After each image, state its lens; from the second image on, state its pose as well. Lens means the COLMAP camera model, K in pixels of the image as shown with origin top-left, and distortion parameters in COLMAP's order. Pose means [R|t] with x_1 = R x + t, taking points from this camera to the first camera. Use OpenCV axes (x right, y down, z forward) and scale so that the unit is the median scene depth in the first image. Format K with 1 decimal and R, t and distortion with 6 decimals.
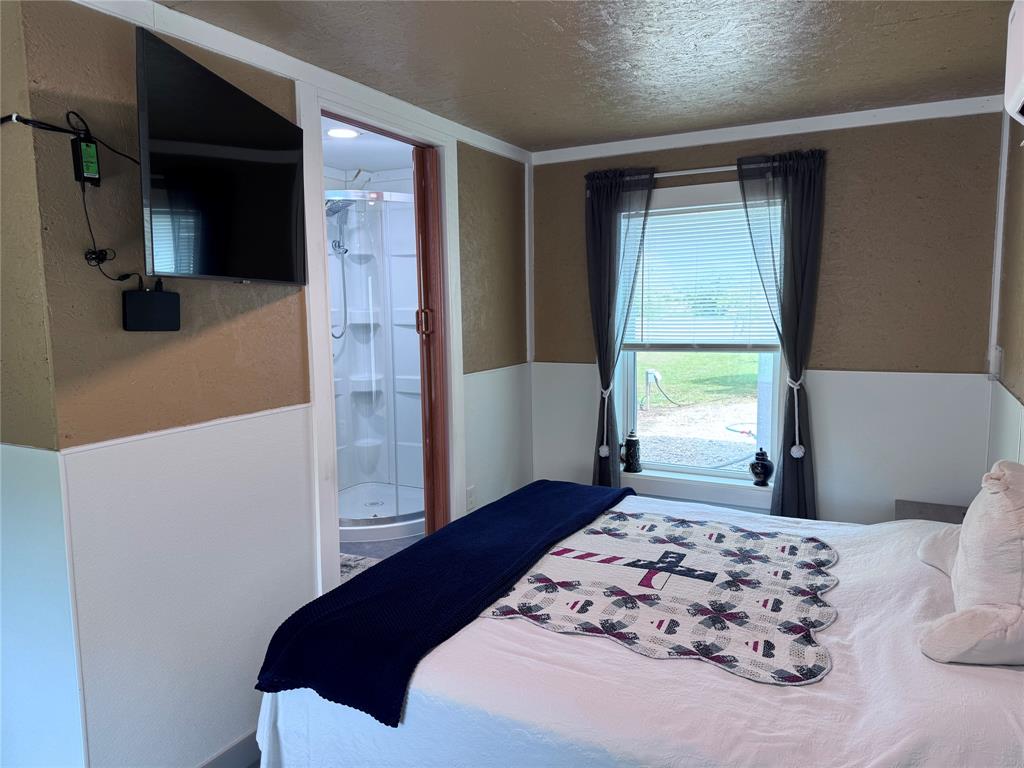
lens RADIAL K [[724.3, 0, 512.0], [0, 724.3, 384.0], [0, 0, 1]] dist [0.129456, -0.167425]
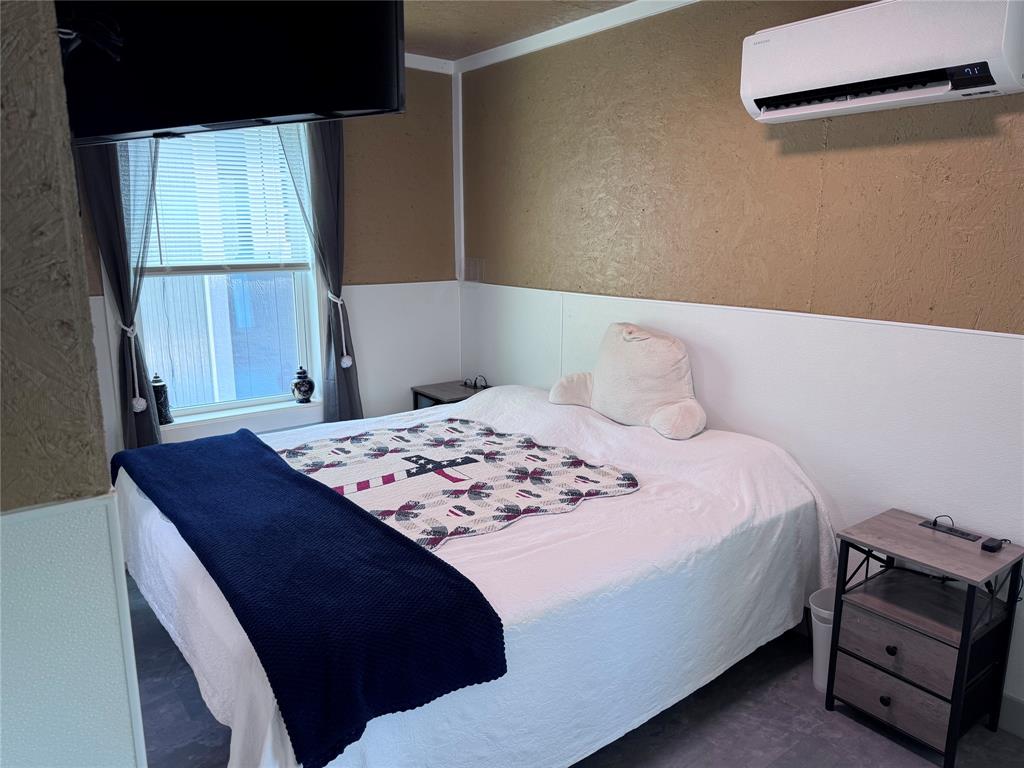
lens RADIAL K [[724.3, 0, 512.0], [0, 724.3, 384.0], [0, 0, 1]] dist [0.129456, -0.167425]
pose [[0.420018, -0.173824, 0.890713, -0.638228], [0.101486, 0.984325, 0.144236, -0.008817], [-0.901823, 0.029814, 0.431076, 0.421070]]
